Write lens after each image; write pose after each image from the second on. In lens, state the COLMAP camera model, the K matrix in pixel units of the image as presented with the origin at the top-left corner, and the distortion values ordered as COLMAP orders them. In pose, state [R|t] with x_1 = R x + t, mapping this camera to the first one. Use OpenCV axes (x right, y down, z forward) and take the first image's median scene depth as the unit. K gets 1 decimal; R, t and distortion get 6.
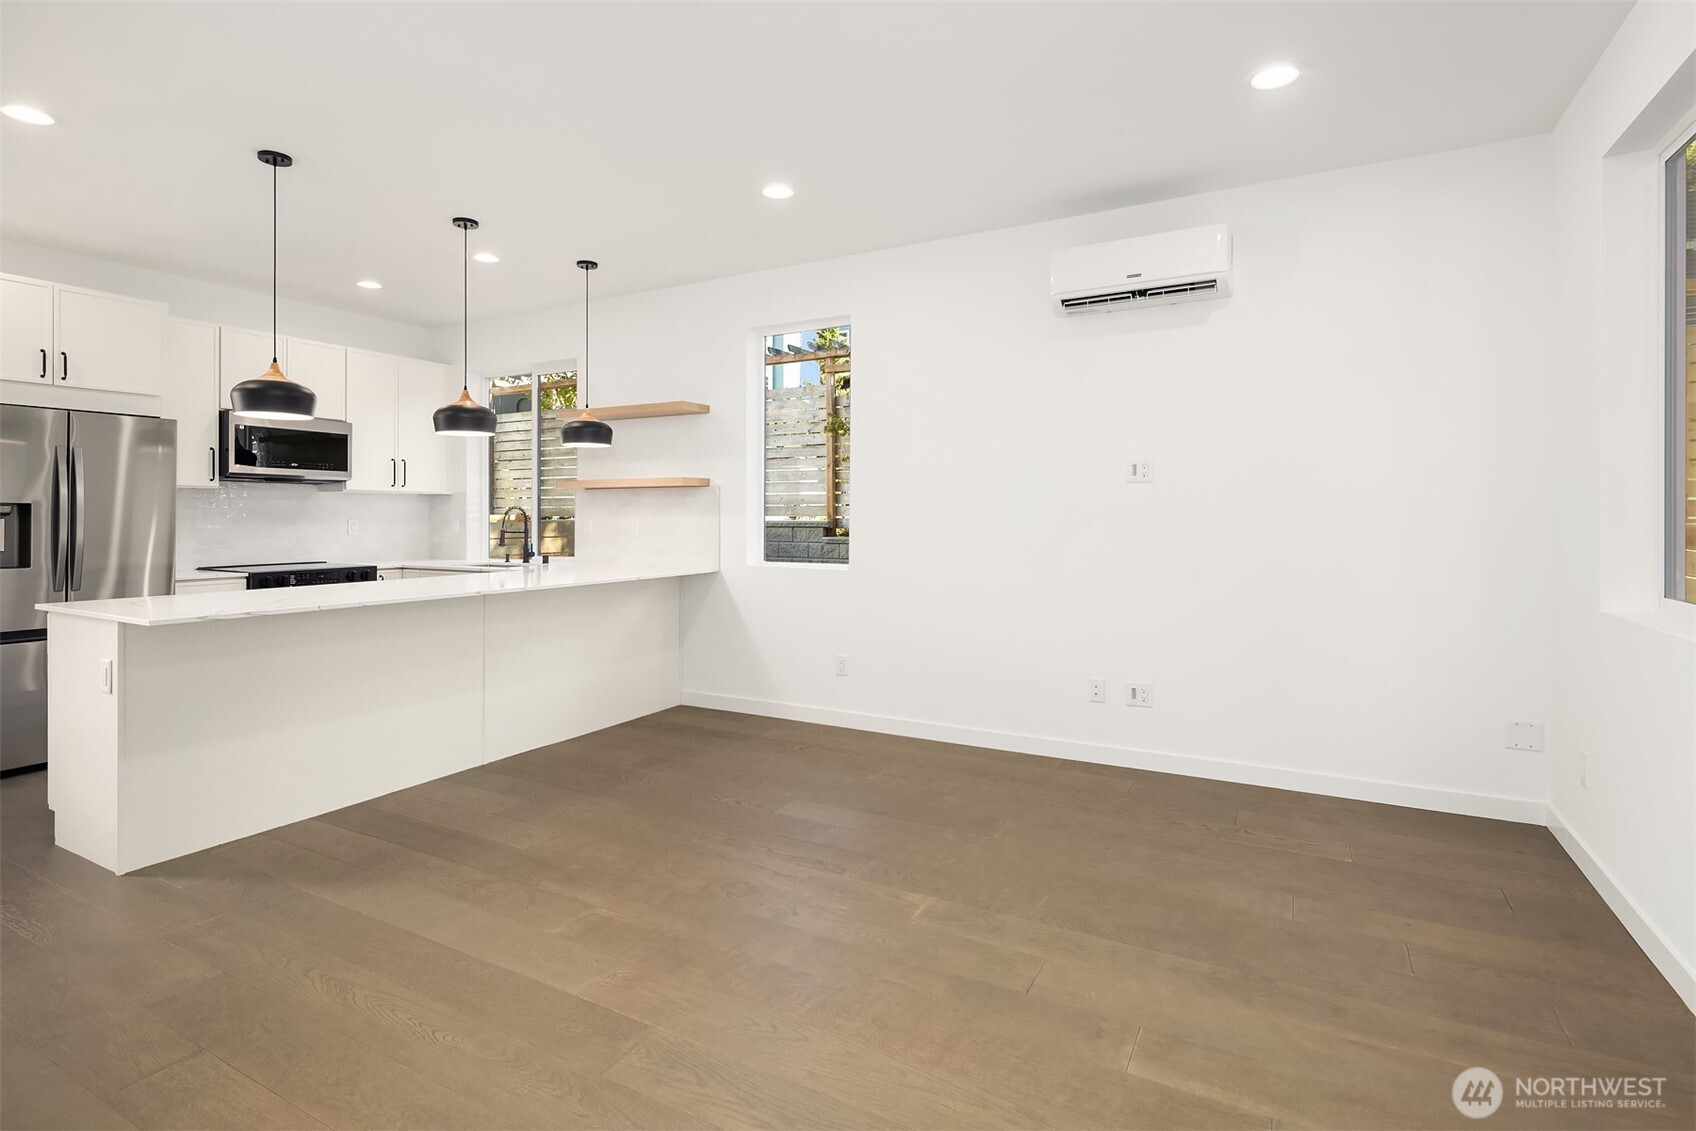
lens RADIAL K [[828.4, 0, 842.2], [0, 828.4, 505.3], [0, 0, 1]] dist [-0.003036, -0.001368]
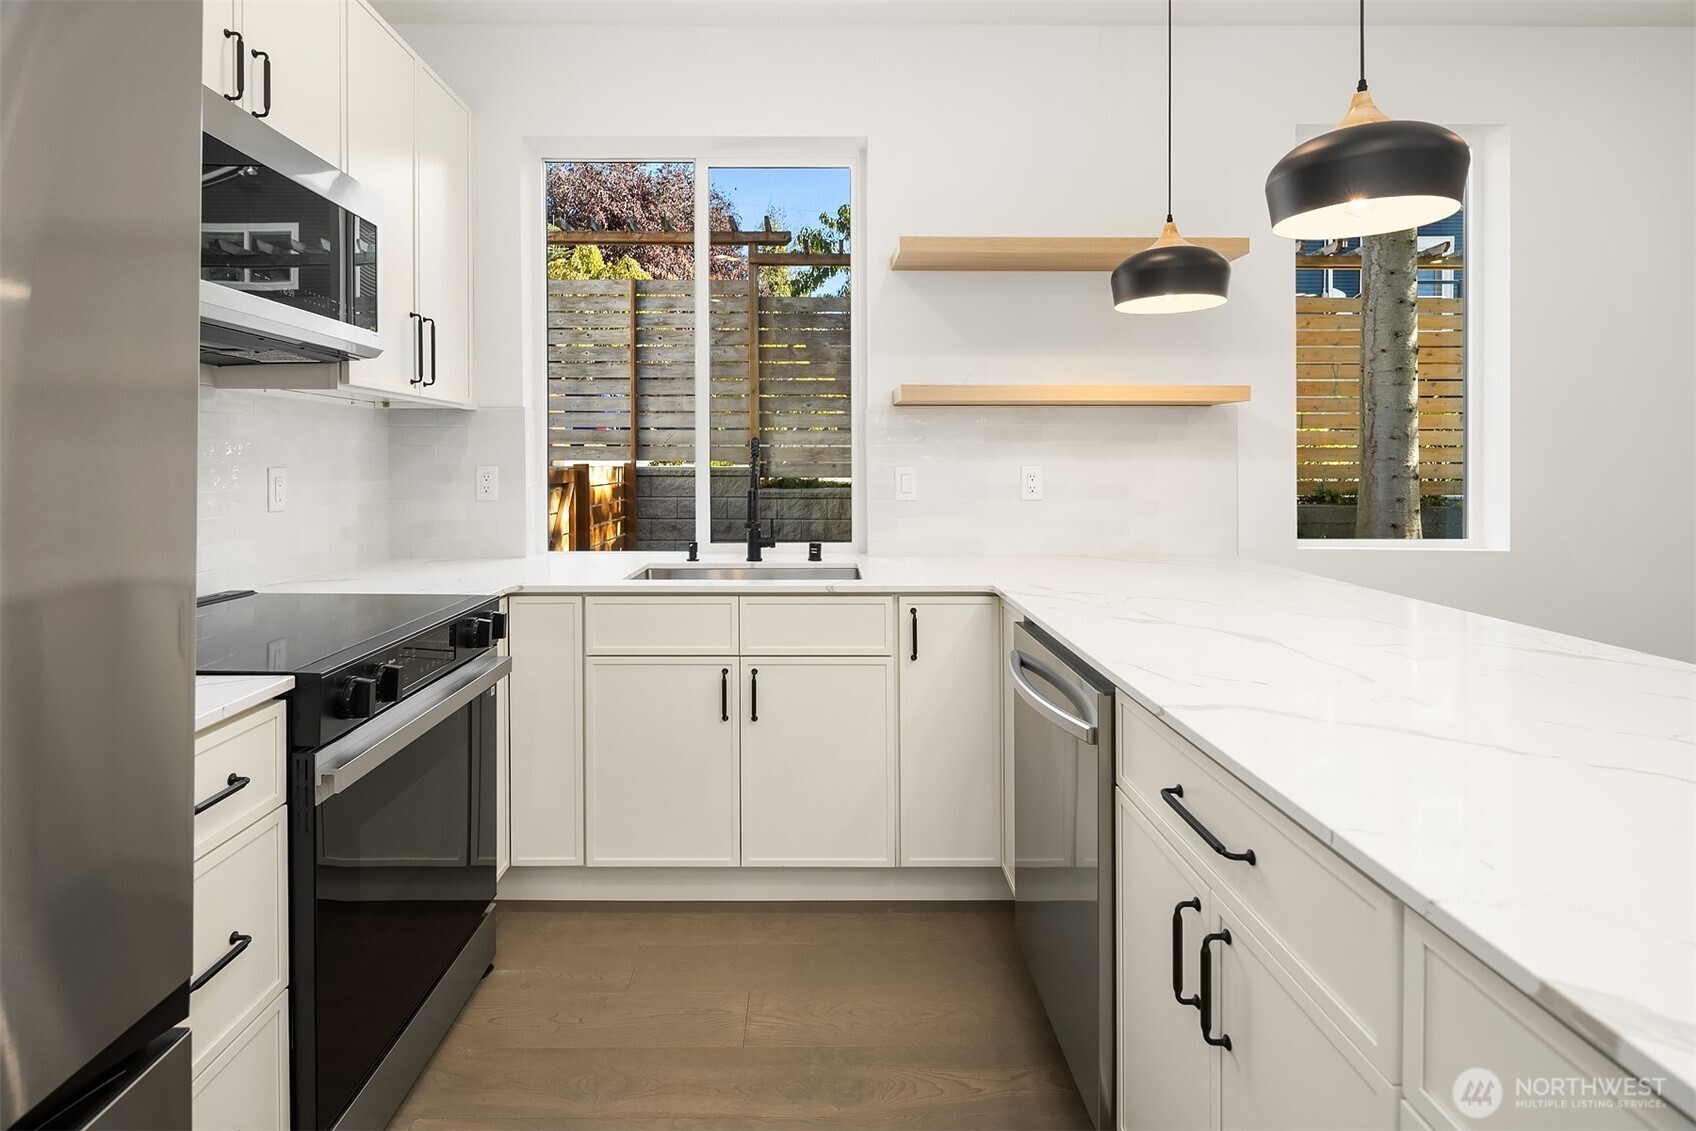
lens RADIAL K [[852.2, 0, 832.2], [0, 852.2, 459.7], [0, 0, 1]] dist [0.001209, -0.000637]
pose [[0.868798, 0.000813, 0.495166, -0.682118], [-0.006915, 0.999921, 0.010491, 0.009134], [-0.495118, -0.012538, 0.868735, 0.661815]]
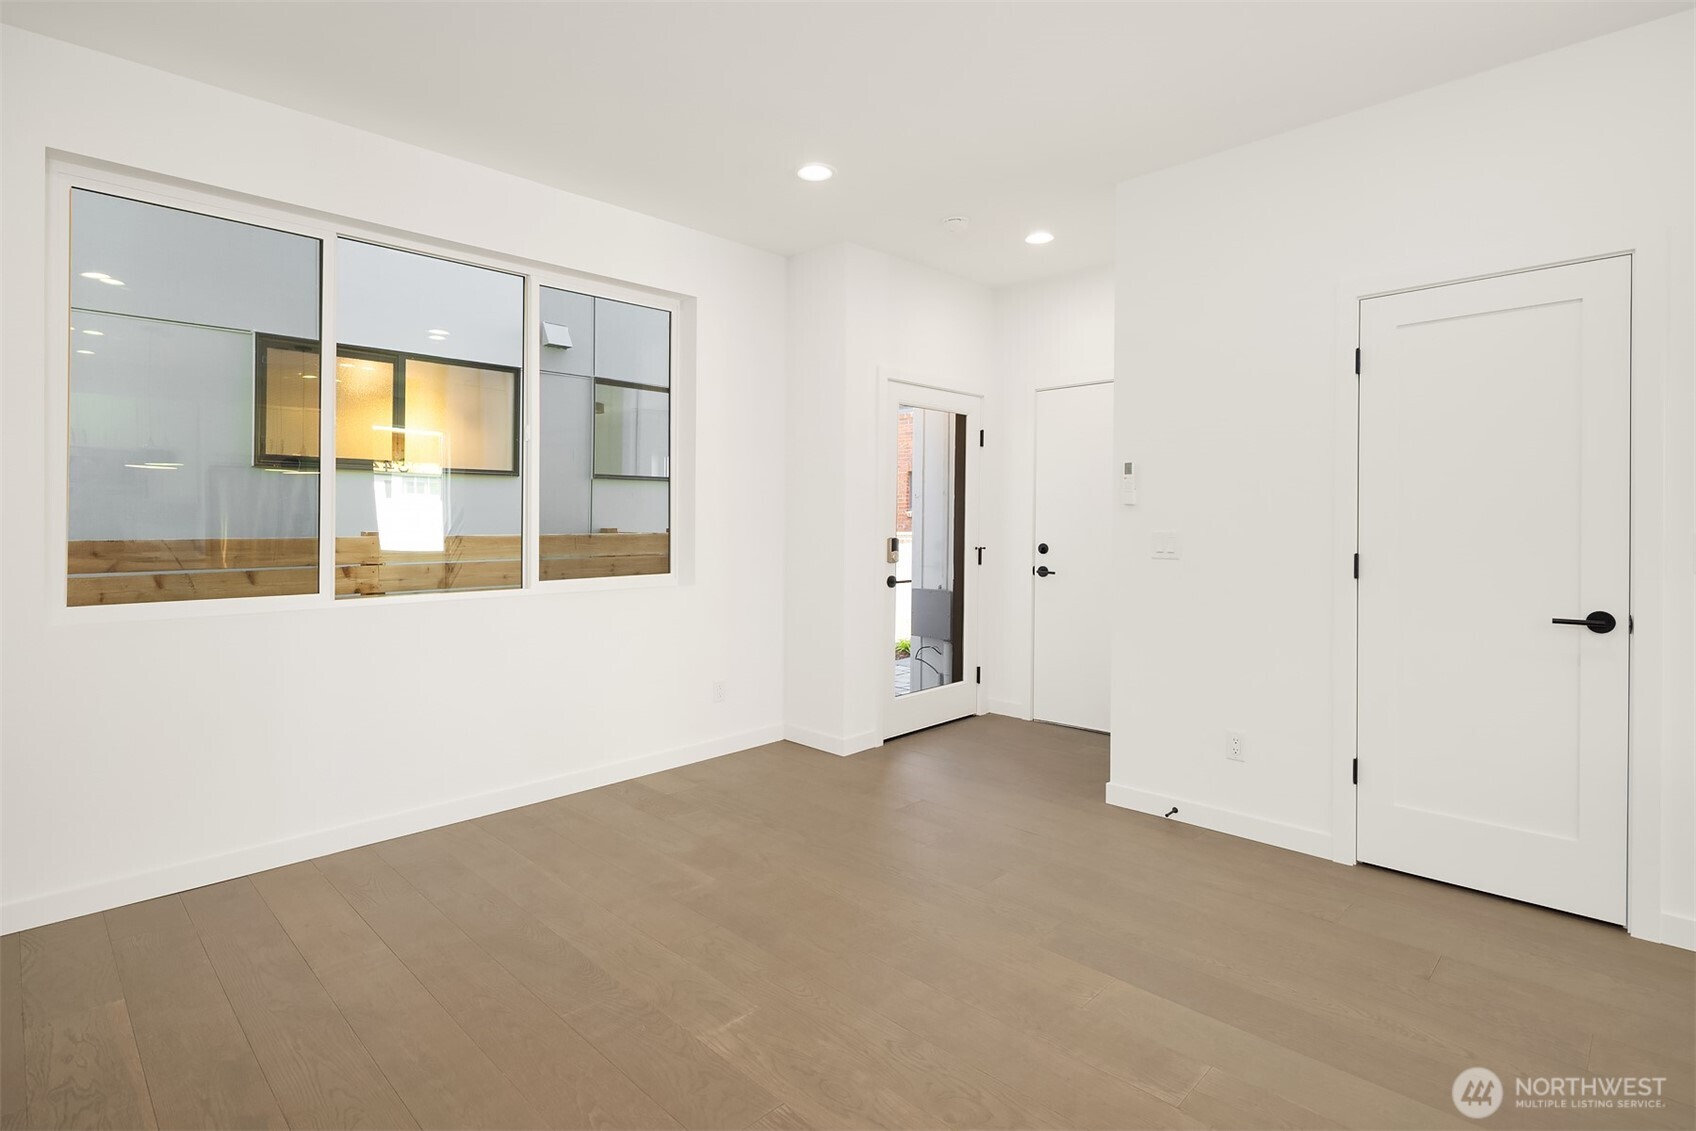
lens RADIAL K [[829.0, 0, 847.3], [0, 829.0, 526.5], [0, 0, 1]] dist [-0.003752, -0.000693]
pose [[-0.964039, 0.003679, 0.265734, -0.112444], [0.003002, 0.999991, -0.002956, 0.008279], [-0.265742, -0.002052, -0.964042, 0.873007]]
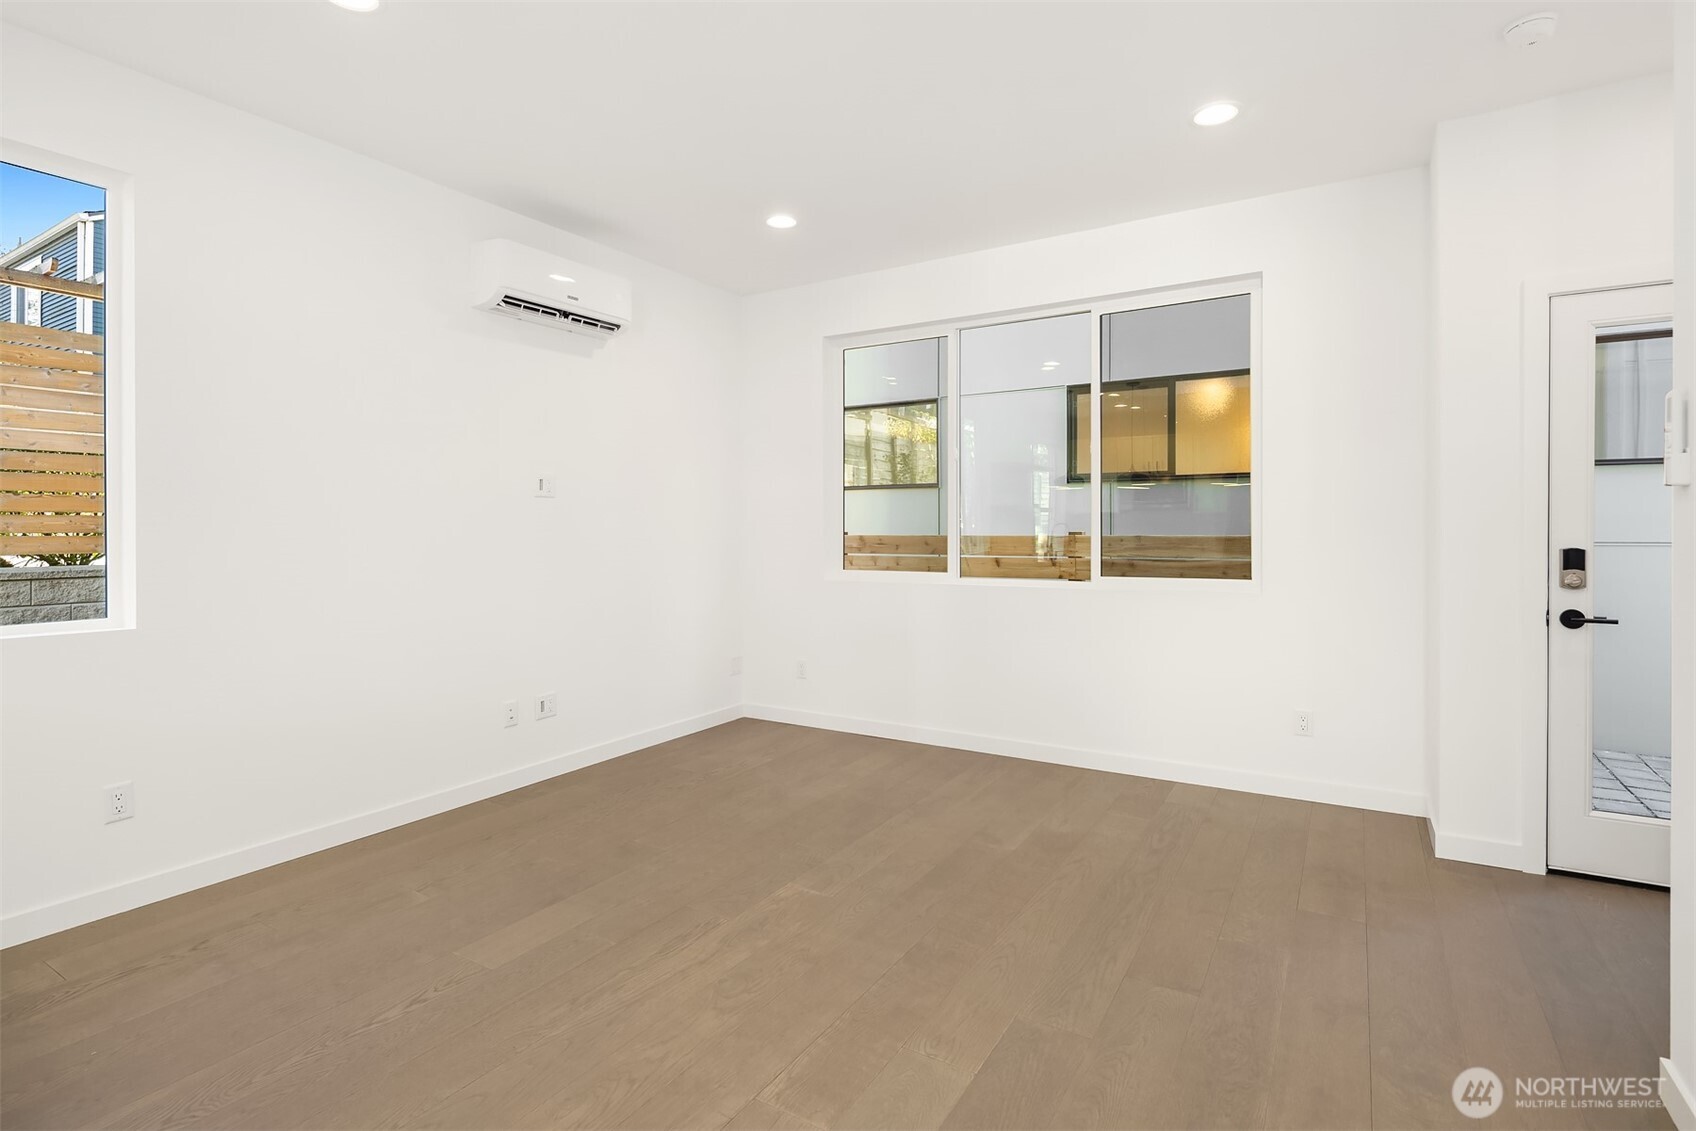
lens RADIAL K [[829.0, 0, 847.3], [0, 829.0, 526.5], [0, 0, 1]] dist [-0.003752, -0.000693]
pose [[0.041933, 0.001875, 0.999119, -0.498166], [-0.004819, 0.999987, -0.001674, 0.006229], [-0.999109, -0.004745, 0.041942, 0.456504]]
